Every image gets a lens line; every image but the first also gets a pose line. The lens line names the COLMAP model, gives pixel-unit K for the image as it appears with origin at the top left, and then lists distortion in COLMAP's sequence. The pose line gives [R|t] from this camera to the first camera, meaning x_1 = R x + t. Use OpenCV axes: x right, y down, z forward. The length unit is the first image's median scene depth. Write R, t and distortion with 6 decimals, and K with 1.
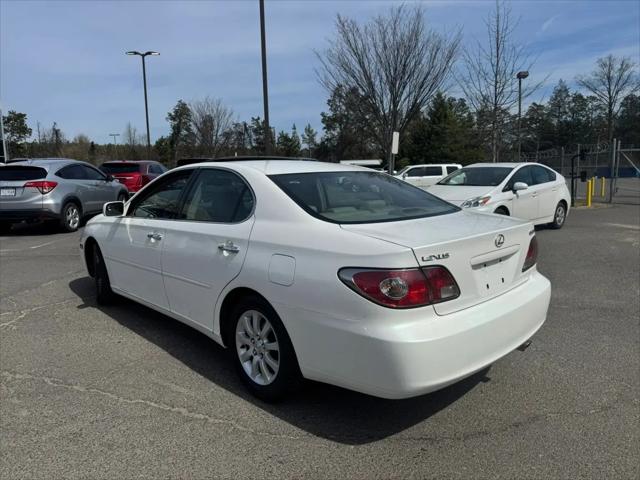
lens RADIAL K [[444.7, 0, 319.4], [0, 444.7, 237.5], [0, 0, 1]] dist [0.046109, -0.056074]
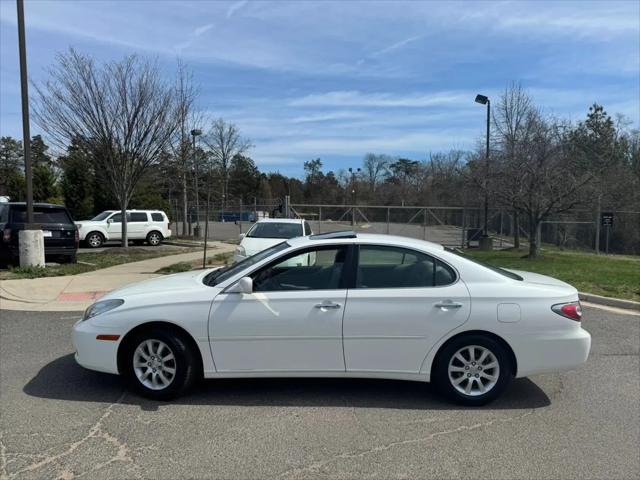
lens RADIAL K [[440.3, 0, 321.8], [0, 440.3, 238.9], [0, 0, 1]] dist [0.106520, -0.175184]
pose [[0.691910, -0.020656, 0.721688, -0.894332], [0.082577, 0.995295, -0.050682, -0.087773], [-0.717246, 0.094662, 0.690360, 0.177292]]
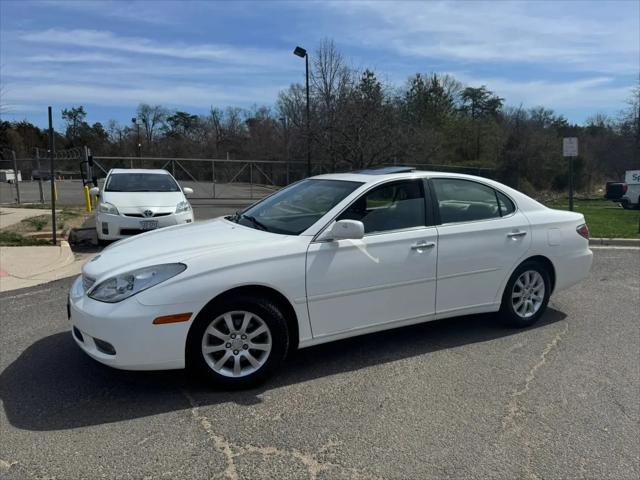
lens RADIAL K [[444.7, 0, 319.4], [0, 444.7, 237.5], [0, 0, 1]] dist [0.046109, -0.056074]
pose [[0.283991, -0.126804, 0.950405, -1.054228], [0.134472, 0.986687, 0.091463, -0.110311], [-0.949350, 0.101828, 0.297262, 0.703704]]
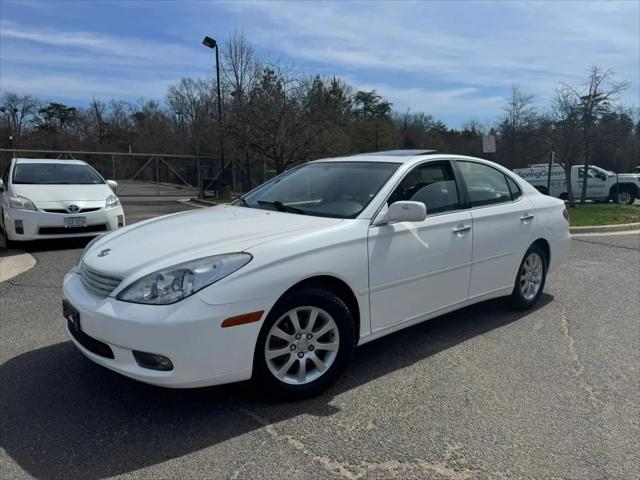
lens RADIAL K [[442.6, 0, 317.8], [0, 442.6, 236.9], [0, 0, 1]] dist [0.076155, -0.106021]
pose [[0.061611, -0.131876, 0.989350, -1.021743], [0.136365, 0.983050, 0.122544, -0.112539], [-0.988741, 0.127362, 0.078550, 0.940853]]
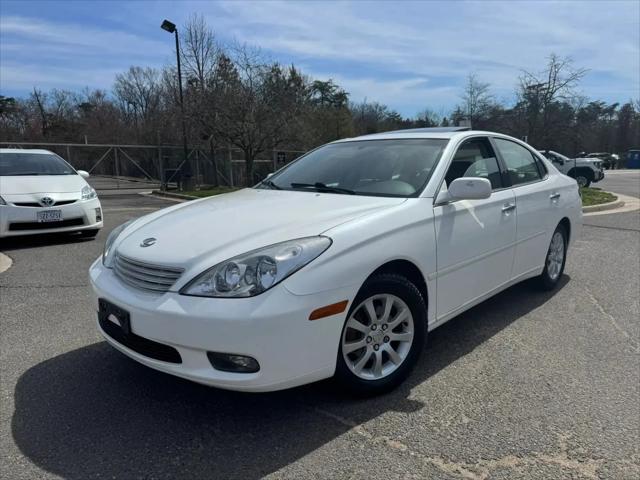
lens RADIAL K [[444.7, 0, 319.4], [0, 444.7, 237.5], [0, 0, 1]] dist [0.046109, -0.056074]
pose [[-0.035794, -0.153424, 0.987512, -0.973527], [0.153170, 0.975628, 0.157129, -0.114068], [-0.987551, 0.156881, -0.011422, 1.071854]]
